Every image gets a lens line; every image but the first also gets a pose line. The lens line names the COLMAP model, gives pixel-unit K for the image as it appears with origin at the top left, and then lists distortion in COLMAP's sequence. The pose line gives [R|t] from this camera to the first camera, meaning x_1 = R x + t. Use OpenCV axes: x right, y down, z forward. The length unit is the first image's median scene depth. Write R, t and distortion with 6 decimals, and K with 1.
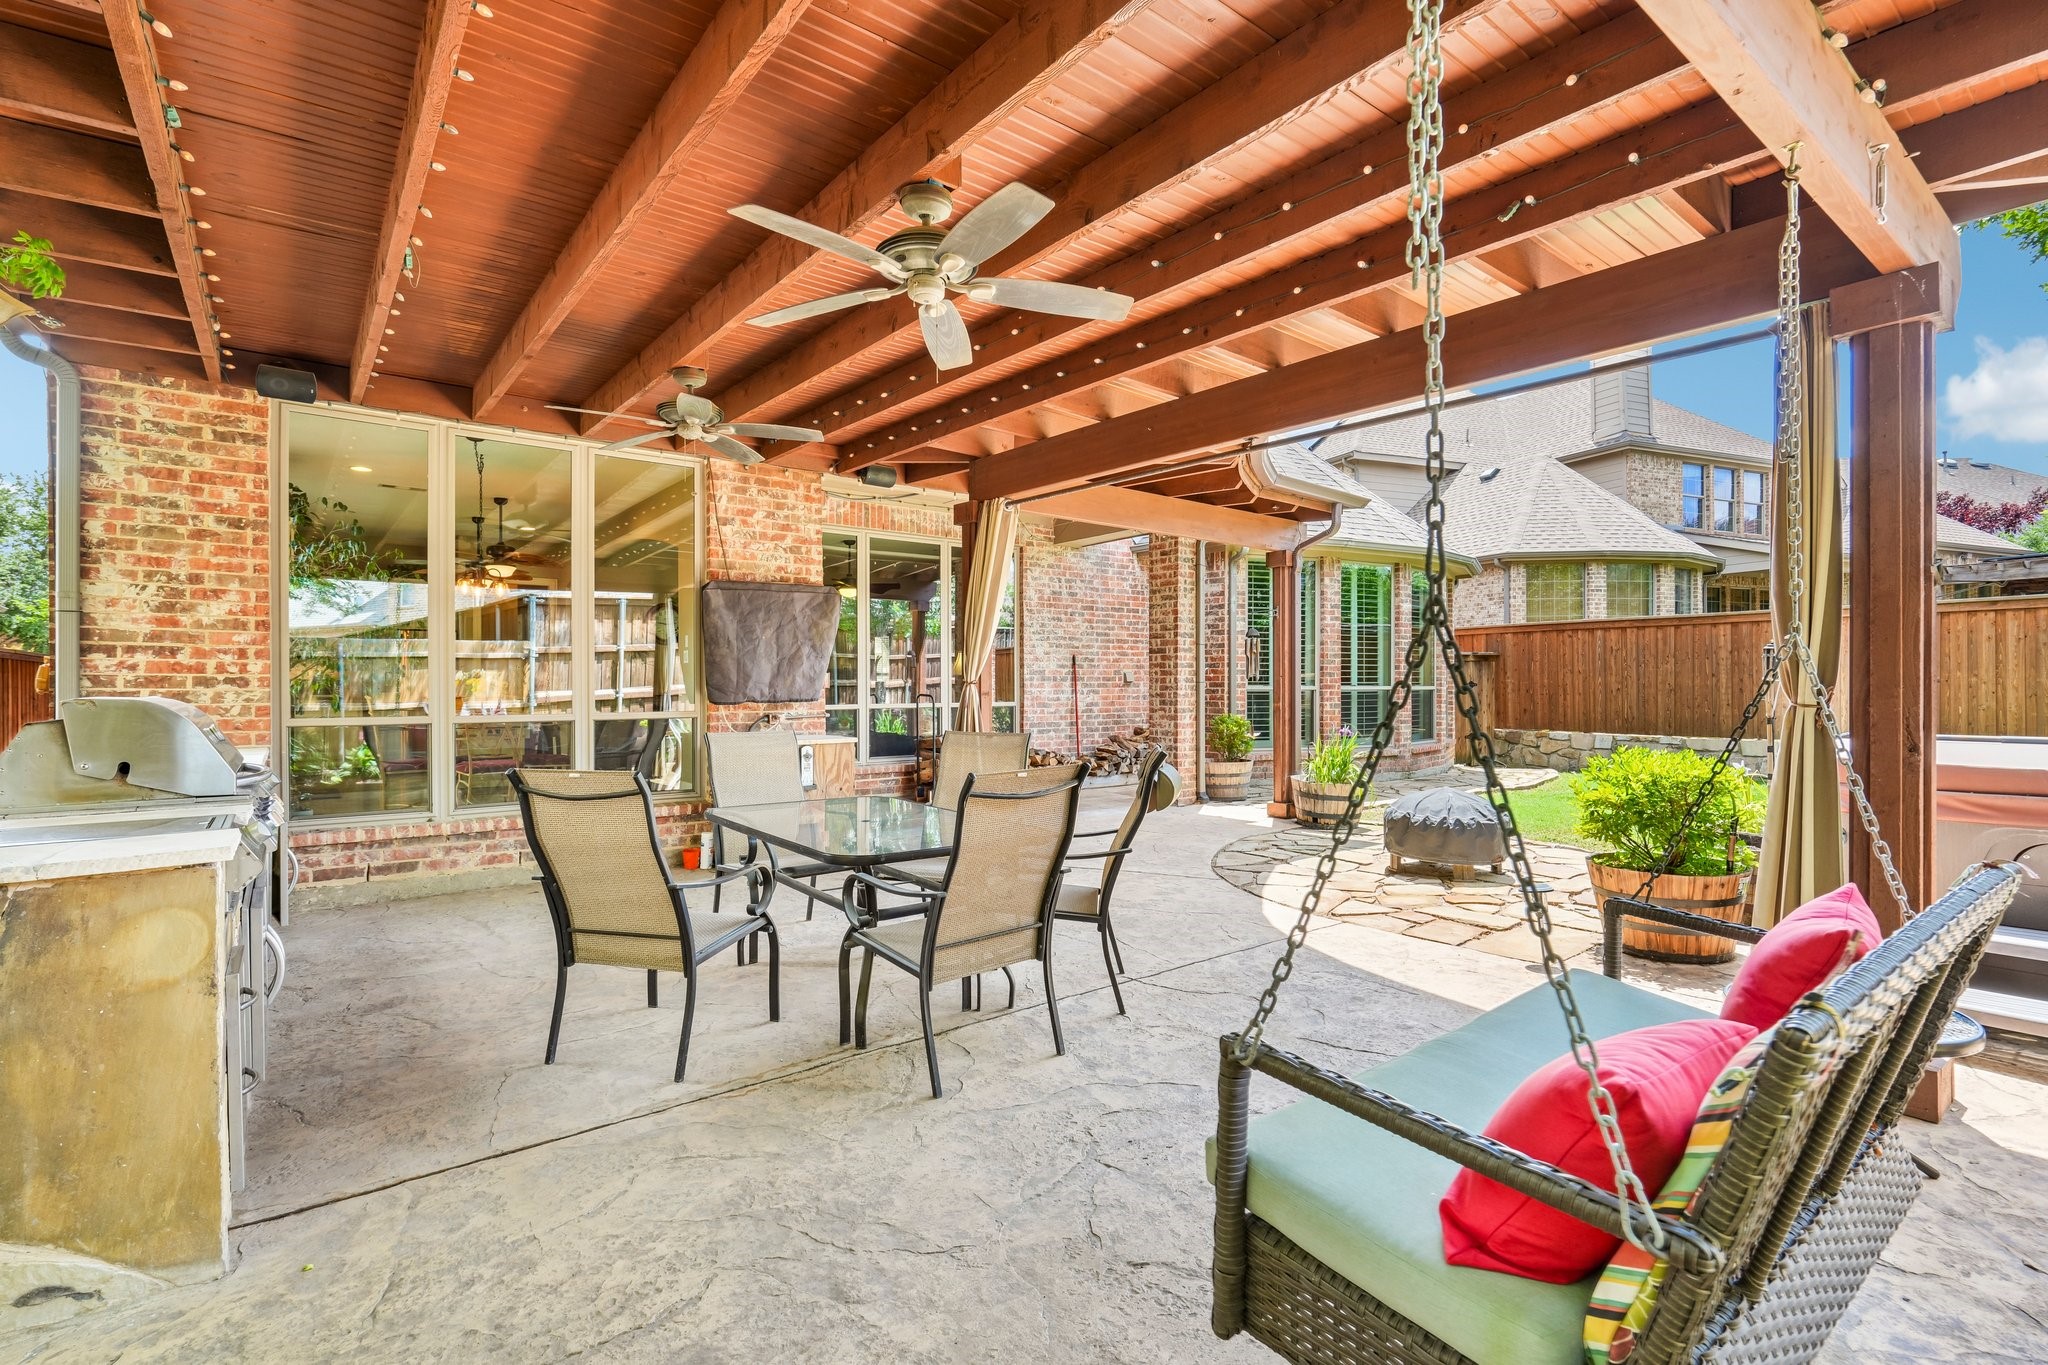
lens RADIAL K [[933.1, 0, 1034.9], [0, 933.1, 685.8], [0, 0, 1]] dist [-0.001441, 0.000268]
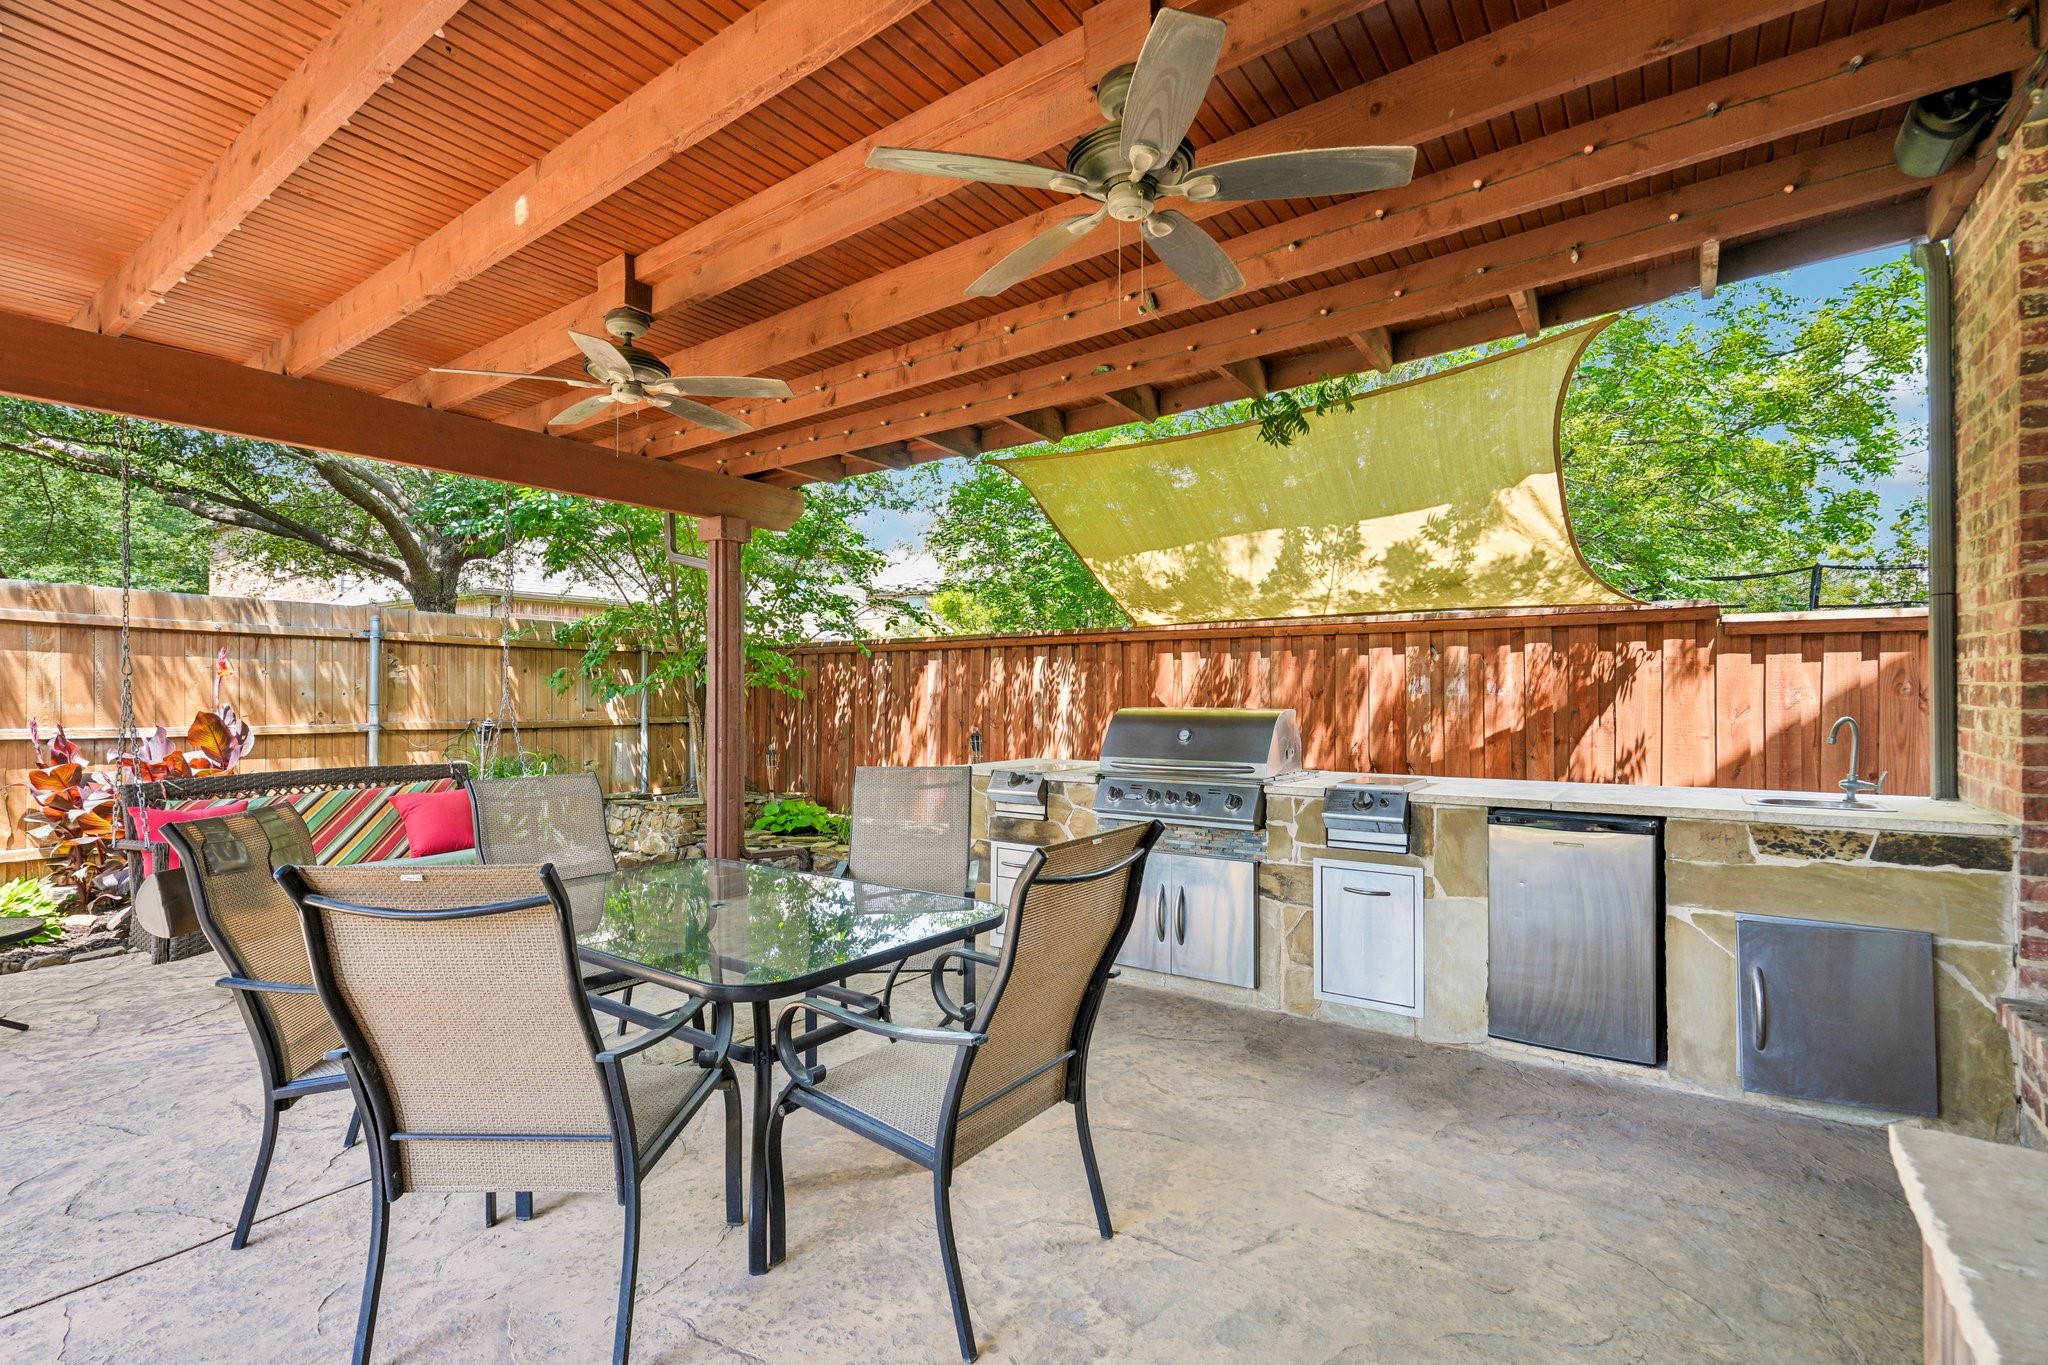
lens RADIAL K [[933.1, 0, 1034.9], [0, 933.1, 685.8], [0, 0, 1]] dist [-0.001441, 0.000268]
pose [[-0.957333, 0.005889, -0.288928, -0.159905], [0.007074, 0.999970, -0.003057, -0.012425], [0.288902, -0.004970, -0.957346, 1.356174]]
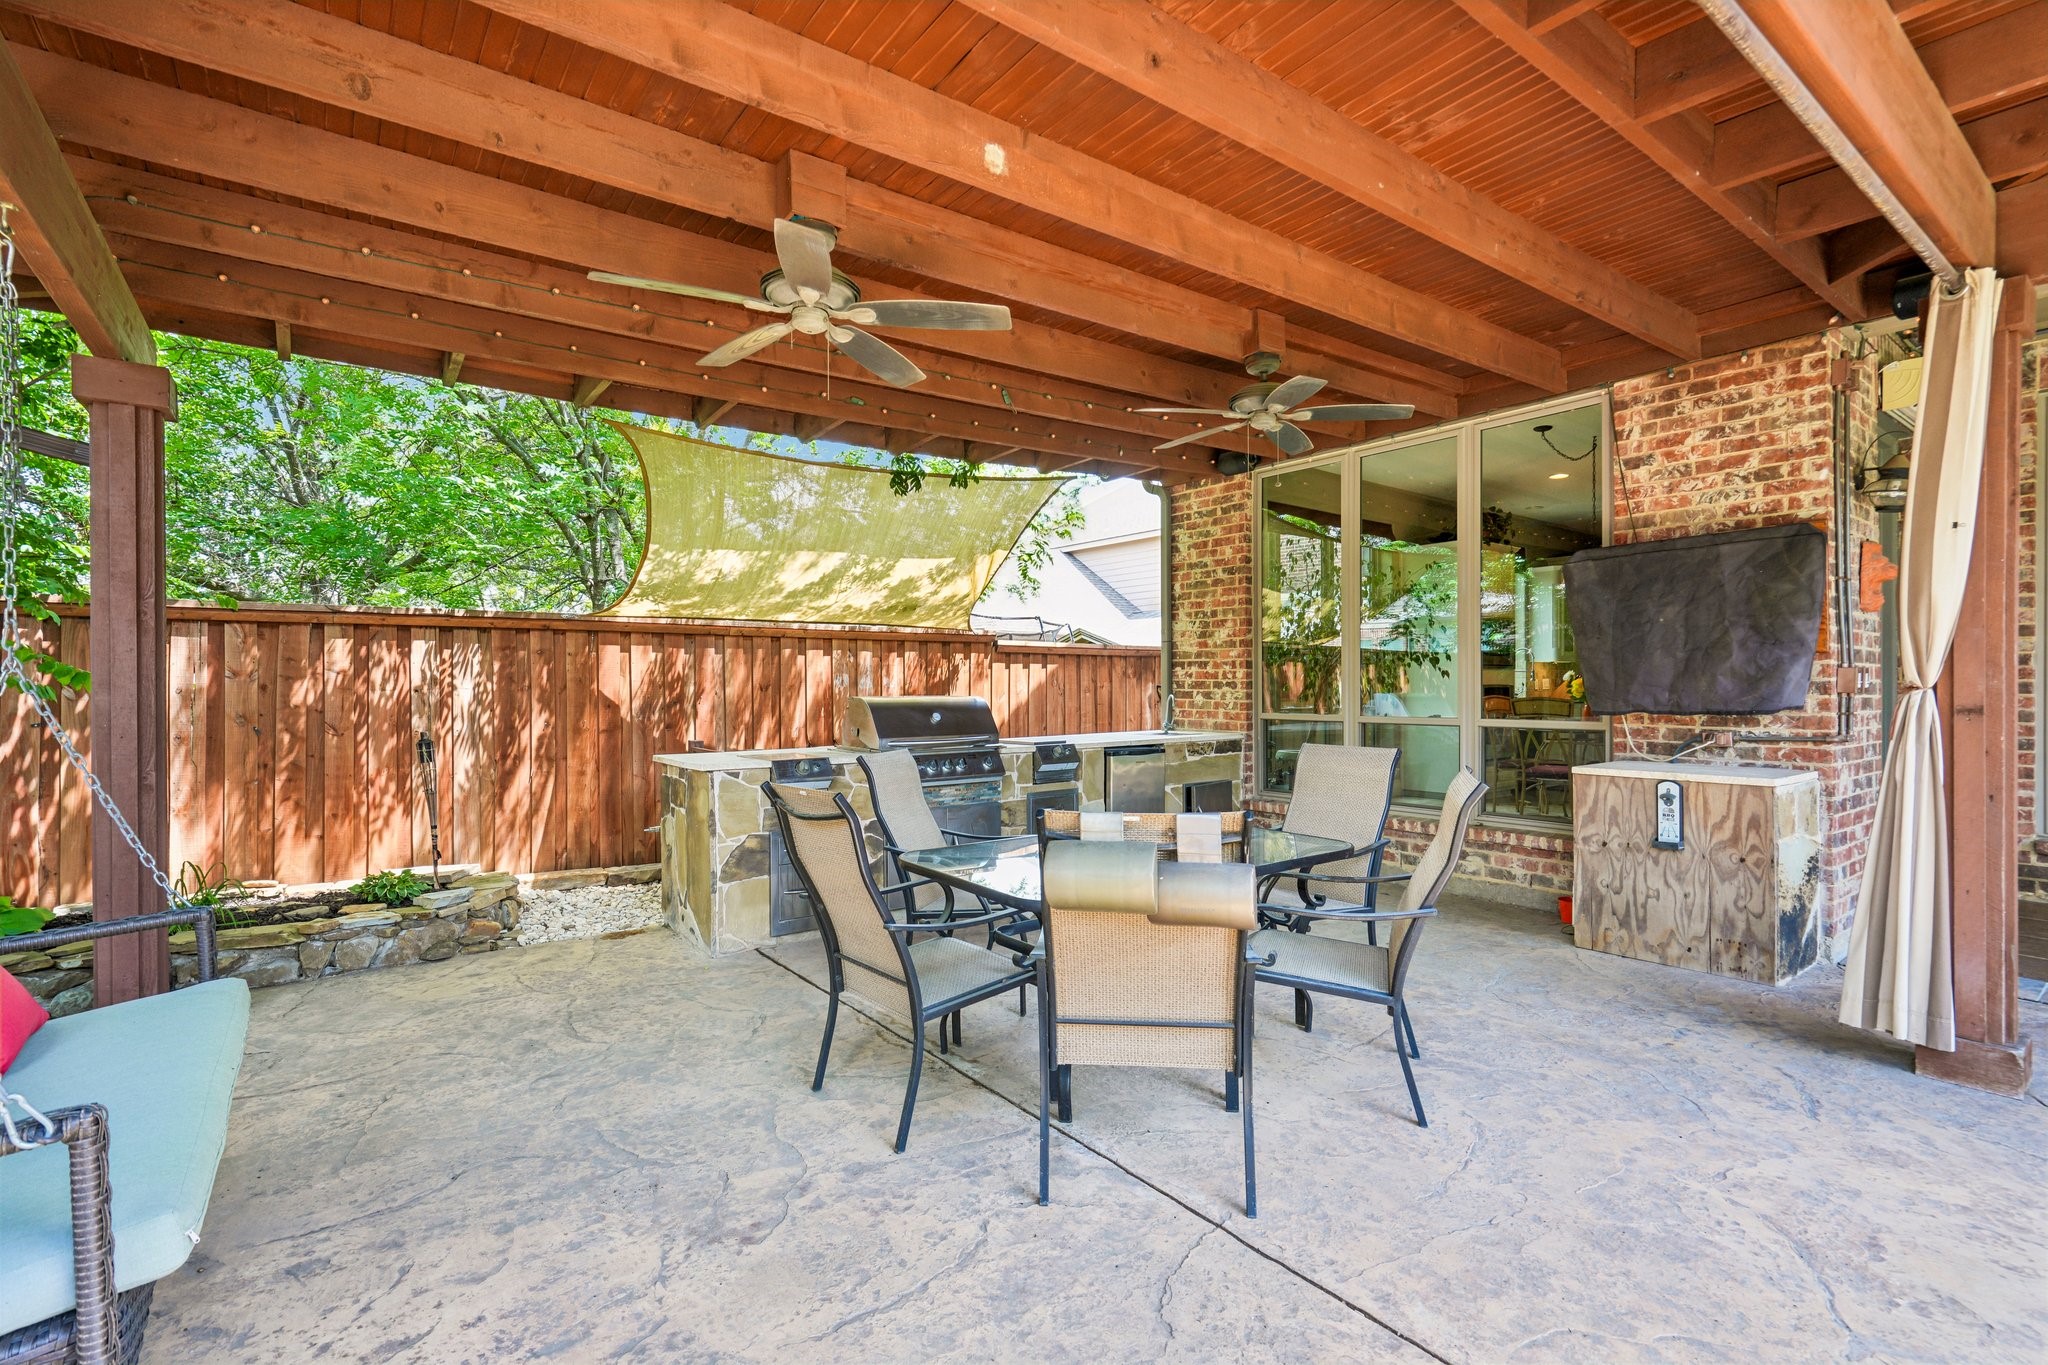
lens RADIAL K [[933.1, 0, 1034.9], [0, 933.1, 685.8], [0, 0, 1]] dist [-0.001441, 0.000268]
pose [[-0.018286, 0.004283, -0.999824, 0.541685], [0.003472, 0.999985, 0.004221, -0.009750], [0.999827, -0.003394, -0.018301, 0.732924]]
